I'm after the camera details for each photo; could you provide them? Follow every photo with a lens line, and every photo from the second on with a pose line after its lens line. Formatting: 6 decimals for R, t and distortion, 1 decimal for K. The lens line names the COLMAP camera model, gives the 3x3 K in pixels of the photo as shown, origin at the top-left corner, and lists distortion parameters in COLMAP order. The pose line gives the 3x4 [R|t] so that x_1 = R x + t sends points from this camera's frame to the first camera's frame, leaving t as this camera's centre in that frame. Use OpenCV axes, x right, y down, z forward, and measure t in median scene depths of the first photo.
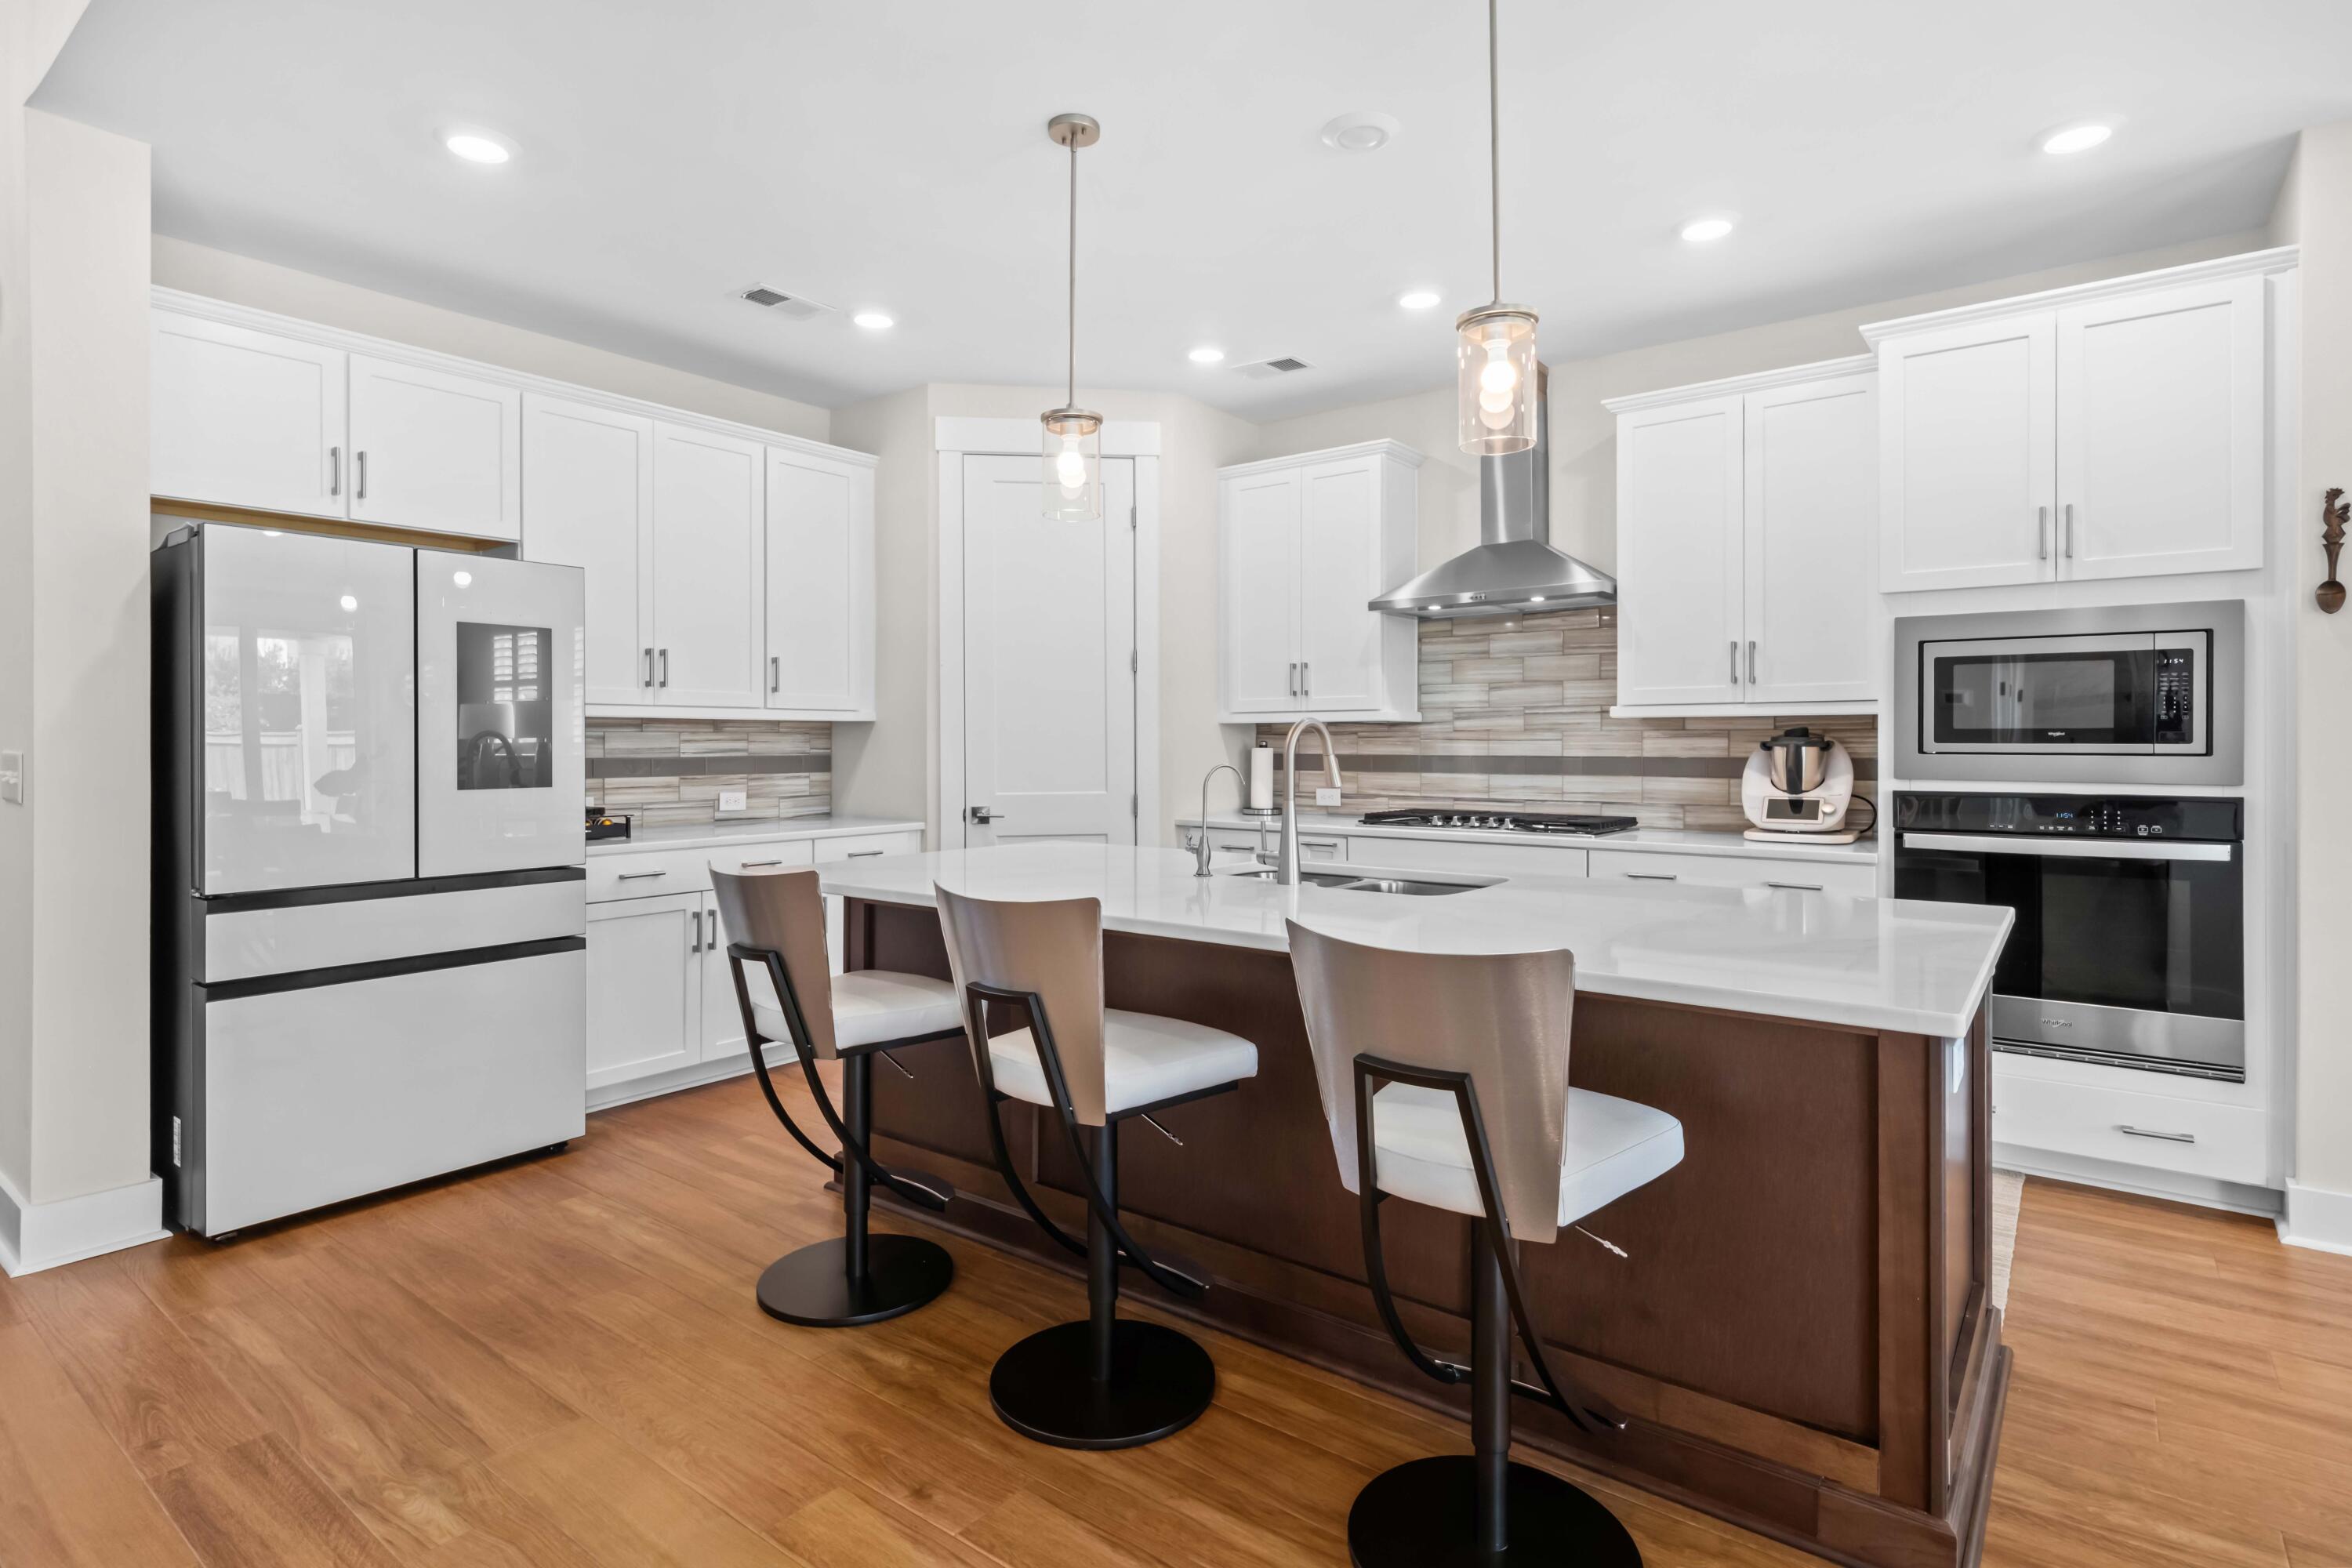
lens RADIAL K [[1167.0, 0, 1165.3], [0, 1167.0, 744.3], [0, 0, 1]] dist [0.009217, 0.000308]
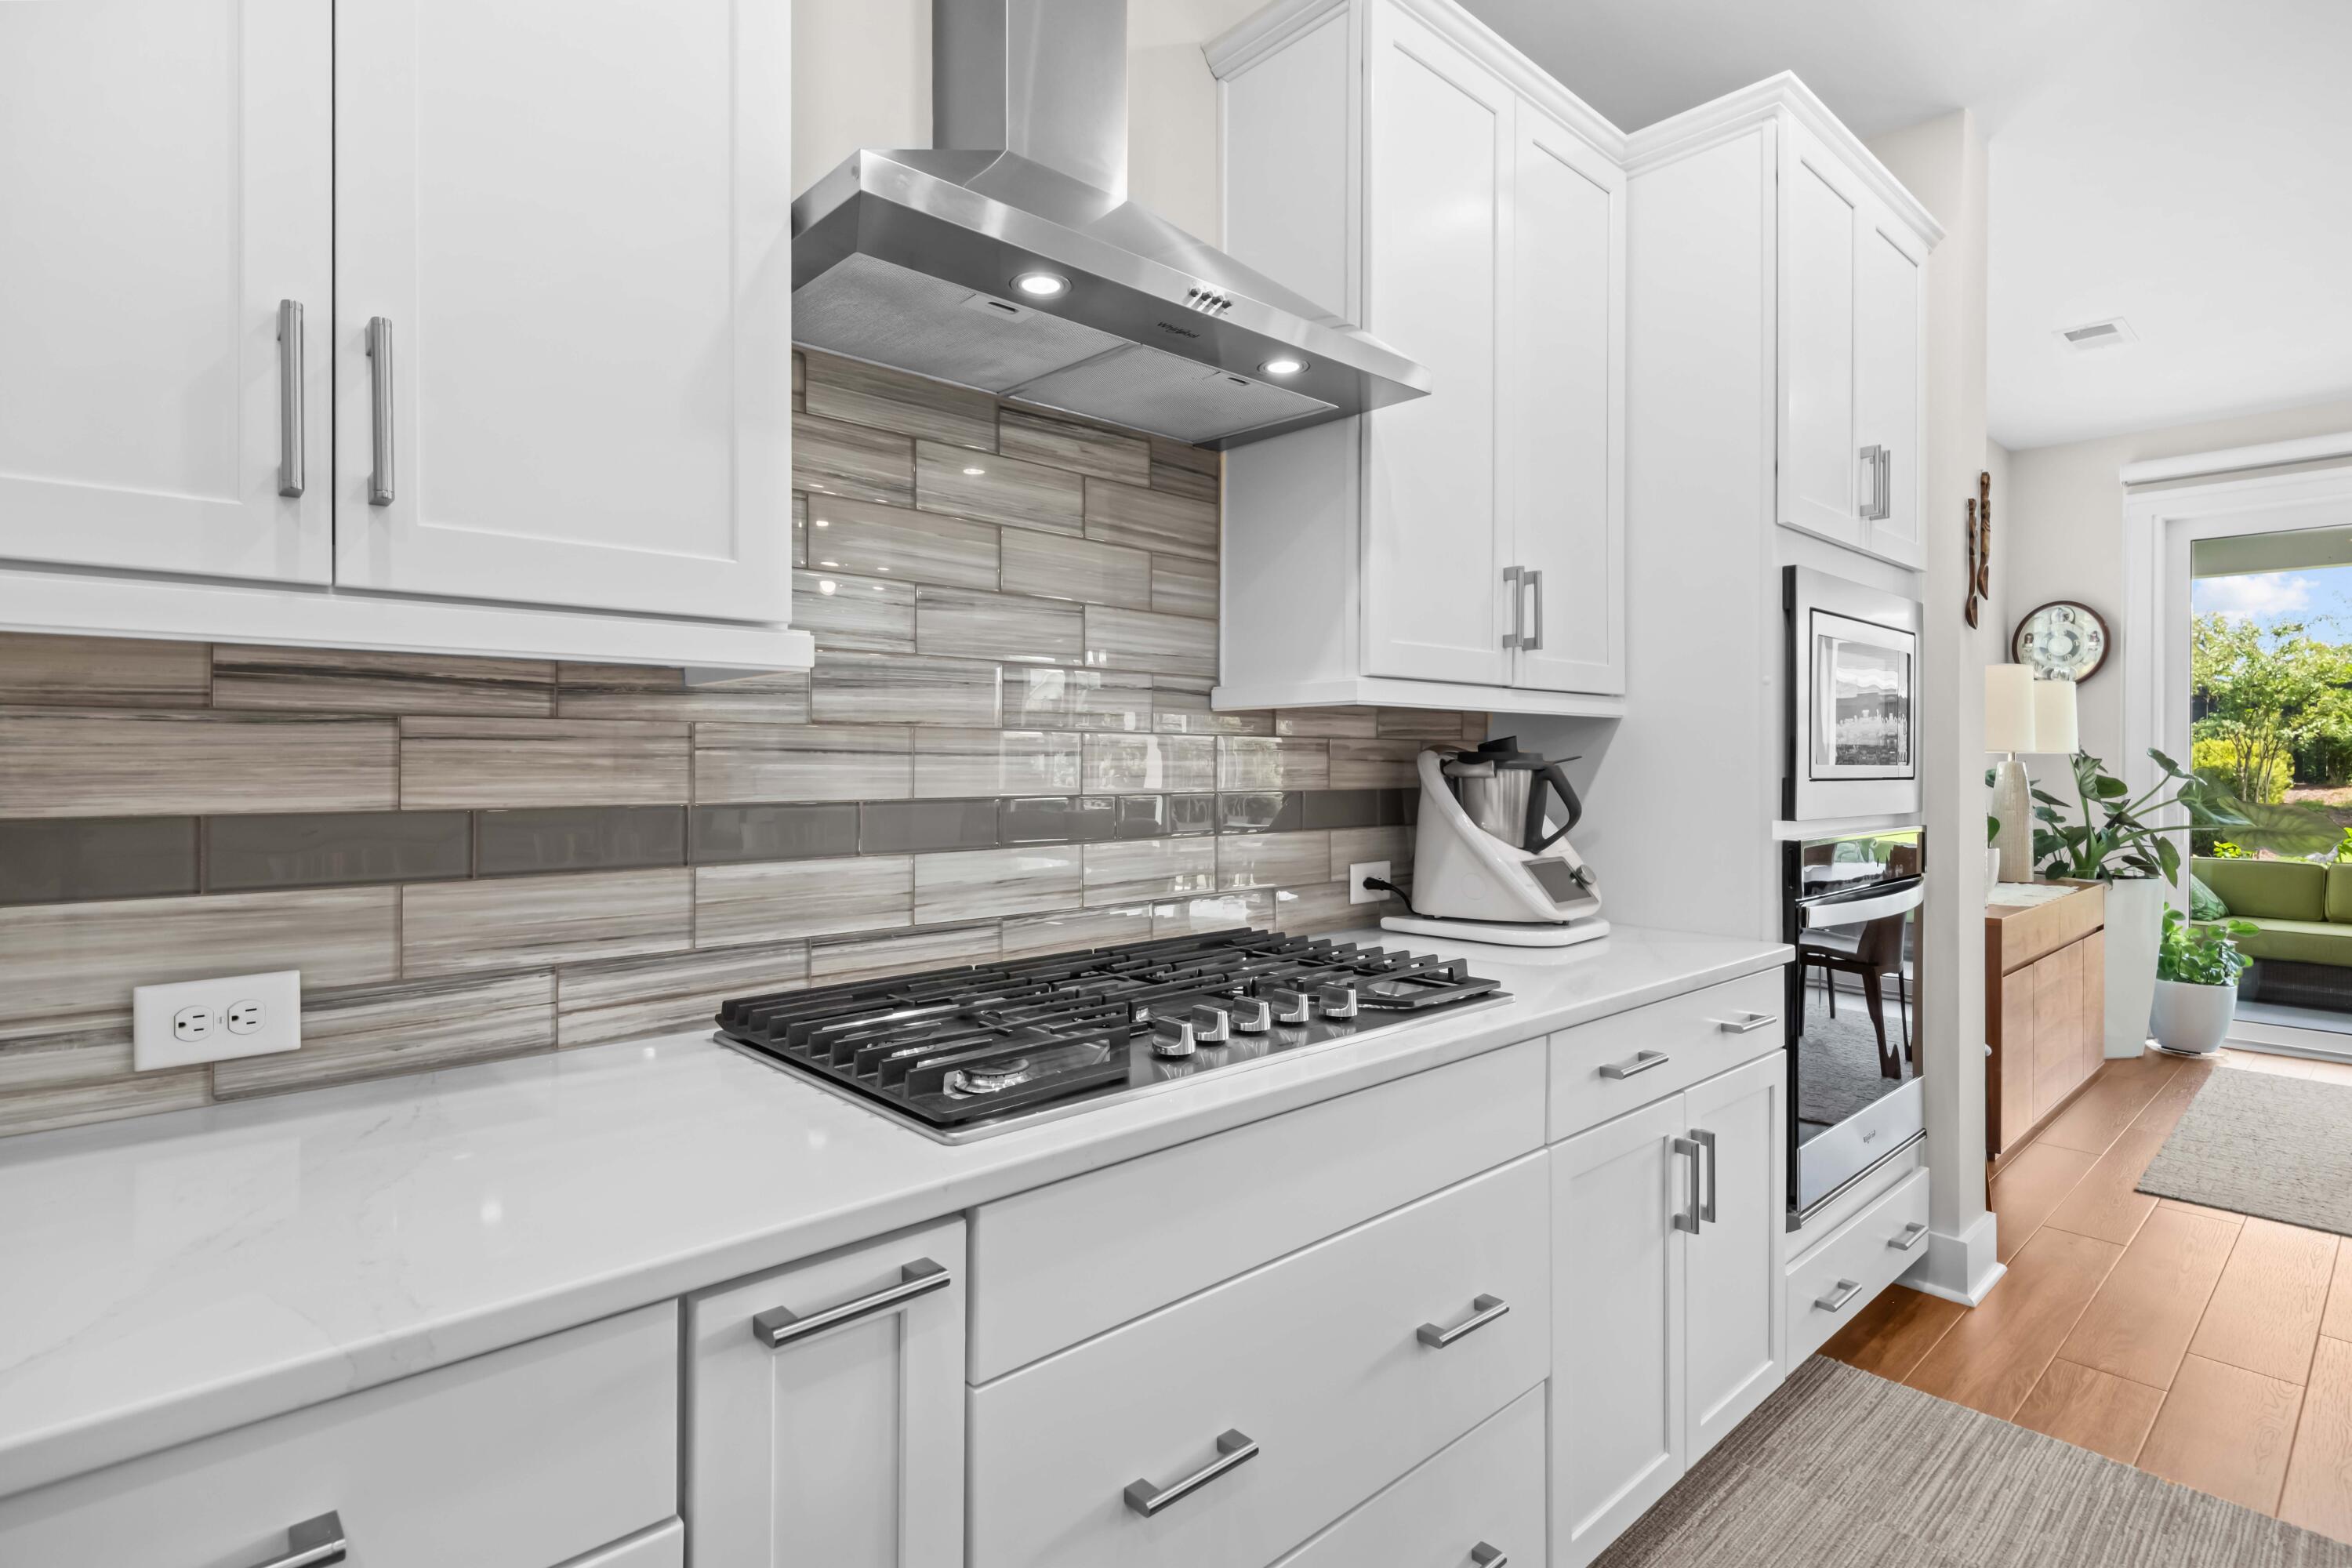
lens RADIAL K [[1167.0, 0, 1165.3], [0, 1167.0, 744.3], [0, 0, 1]] dist [0.009217, 0.000308]
pose [[0.173291, 0.011839, 0.984799, -0.042761], [-0.001722, 0.999930, -0.011718, -0.002119], [-0.984869, 0.000335, 0.173300, 0.869741]]
